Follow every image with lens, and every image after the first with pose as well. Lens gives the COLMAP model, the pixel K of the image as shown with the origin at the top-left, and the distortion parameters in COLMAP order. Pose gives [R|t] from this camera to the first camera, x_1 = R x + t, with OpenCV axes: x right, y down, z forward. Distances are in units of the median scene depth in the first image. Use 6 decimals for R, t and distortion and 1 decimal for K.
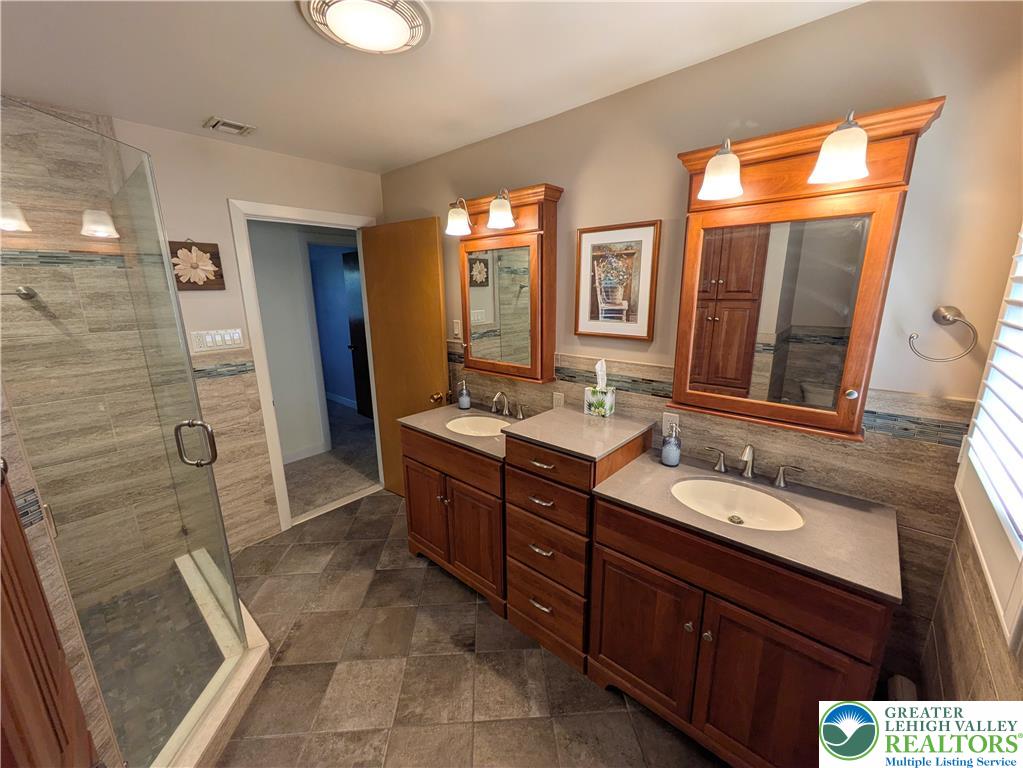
lens RADIAL K [[405.3, 0, 512.2], [0, 405.3, 383.3], [0, 0, 1]] dist [-0.001419, 0.001271]
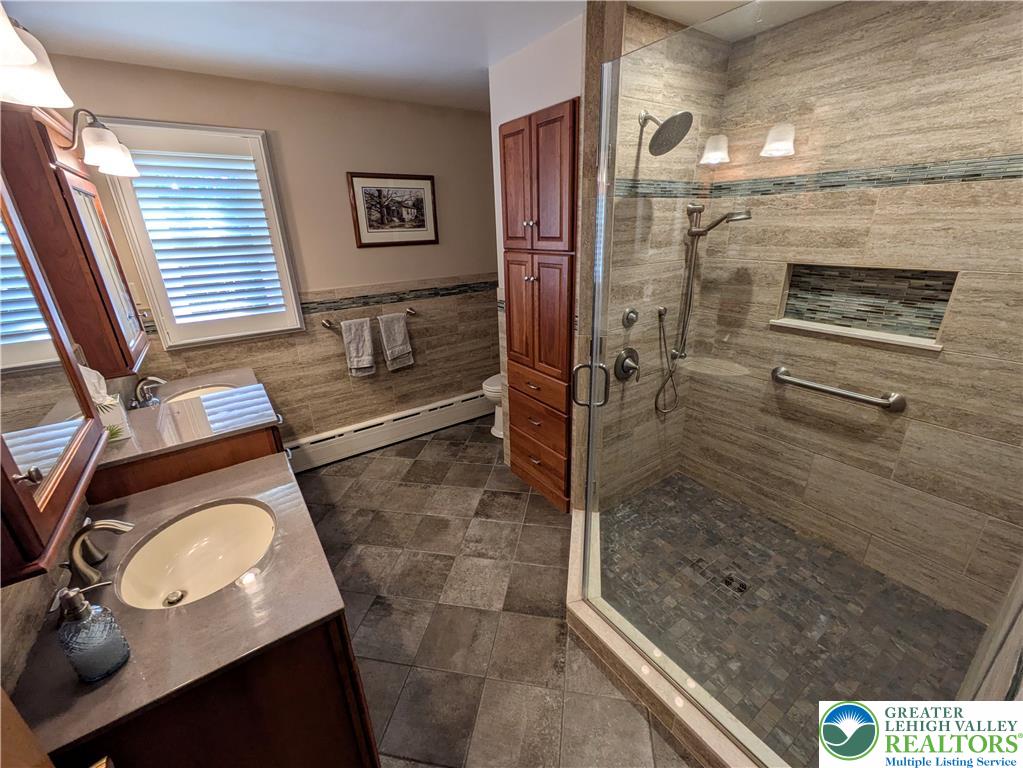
lens RADIAL K [[405.3, 0, 511.2], [0, 405.3, 380.5], [0, 0, 1]] dist [-0.001419, 0.001271]
pose [[-0.971905, -0.050641, 0.229863, -0.671382], [0.086943, 0.830274, 0.550532, -0.359868], [-0.218729, 0.555050, -0.802544, 1.520723]]
